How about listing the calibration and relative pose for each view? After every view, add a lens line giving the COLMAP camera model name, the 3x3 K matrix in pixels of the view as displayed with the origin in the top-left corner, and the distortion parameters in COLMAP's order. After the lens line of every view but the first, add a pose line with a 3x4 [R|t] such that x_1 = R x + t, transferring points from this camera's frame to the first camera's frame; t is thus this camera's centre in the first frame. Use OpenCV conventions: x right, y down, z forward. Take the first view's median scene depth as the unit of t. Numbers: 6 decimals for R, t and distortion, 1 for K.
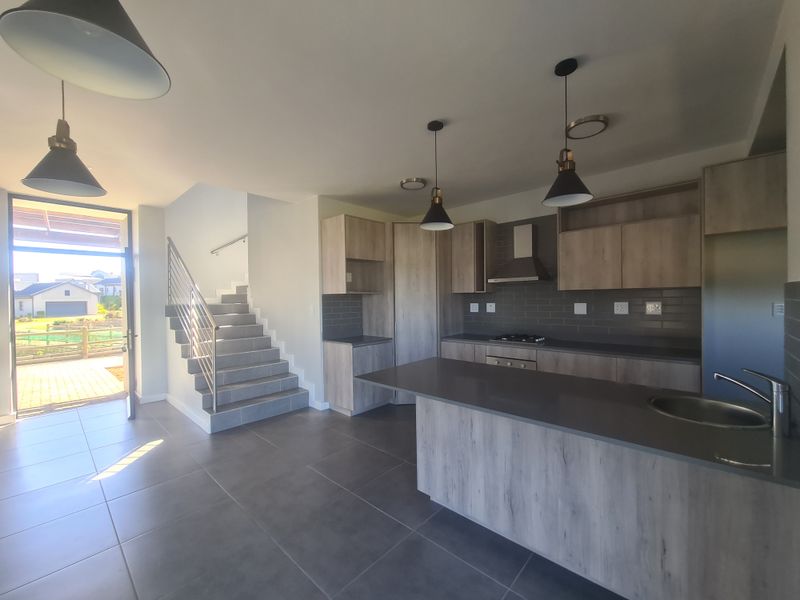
lens RADIAL K [[323.7, 0, 403.9], [0, 323.7, 300.2], [0, 0, 1]] dist [-0.012139, 0.000094]
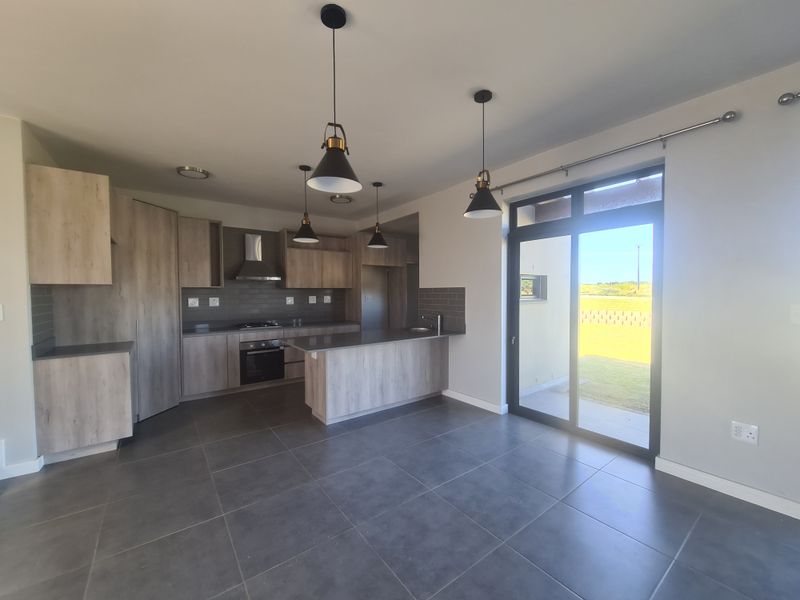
lens RADIAL K [[323.7, 0, 401.0], [0, 323.7, 300.5], [0, 0, 1]] dist [-0.012139, 0.000094]
pose [[0.194155, -0.014939, 0.980857, -0.725672], [-0.000991, 0.999881, 0.015425, 0.002640], [-0.980970, -0.003967, 0.194117, 0.193426]]
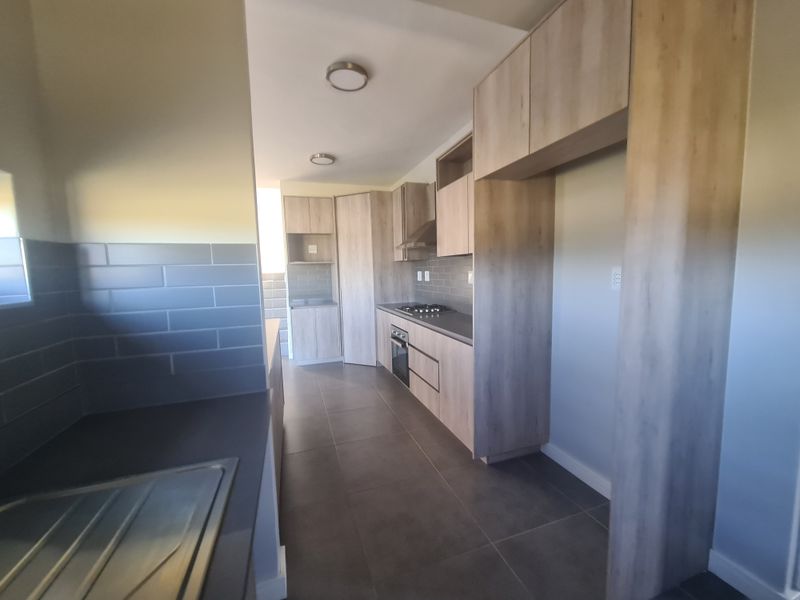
lens RADIAL K [[323.7, 0, 405.4], [0, 323.7, 301.1], [0, 0, 1]] dist [-0.012139, 0.000094]
pose [[0.881141, 0.043239, -0.470872, 0.726494], [0.005811, 0.994745, 0.102219, -0.002279], [0.472817, -0.092805, 0.876260, 0.141048]]
